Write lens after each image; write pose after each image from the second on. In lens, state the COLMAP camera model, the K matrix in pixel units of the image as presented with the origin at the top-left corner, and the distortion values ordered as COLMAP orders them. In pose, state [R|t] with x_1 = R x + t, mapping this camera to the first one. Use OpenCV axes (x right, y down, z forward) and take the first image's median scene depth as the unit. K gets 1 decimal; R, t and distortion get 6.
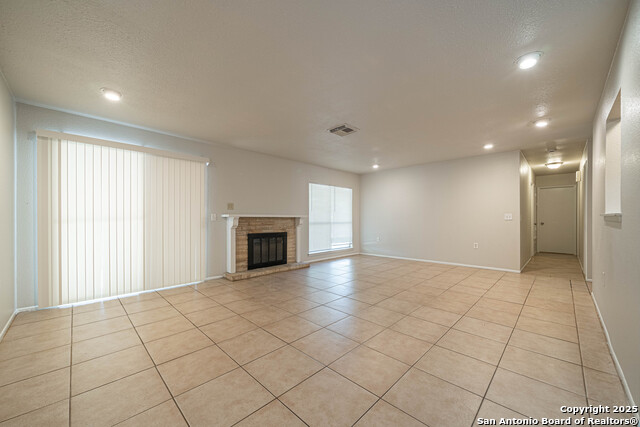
lens RADIAL K [[243.6, 0, 318.6], [0, 243.6, 215.8], [0, 0, 1]] dist [-0.002384, -0.000246]
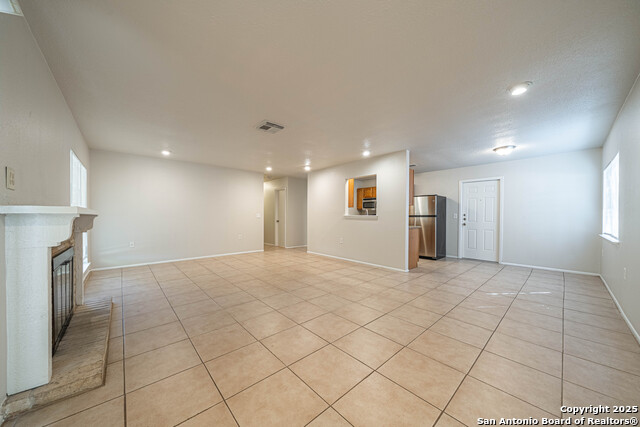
lens RADIAL K [[220.0, 0, 314.8], [0, 220.0, 215.9], [0, 0, 1]] dist [-0.000460, -0.000016]
pose [[0.073589, 0.003355, 0.997283, -0.551810], [-0.011436, 0.999931, -0.002520, 0.003953], [-0.997223, -0.011220, 0.073622, 0.539473]]
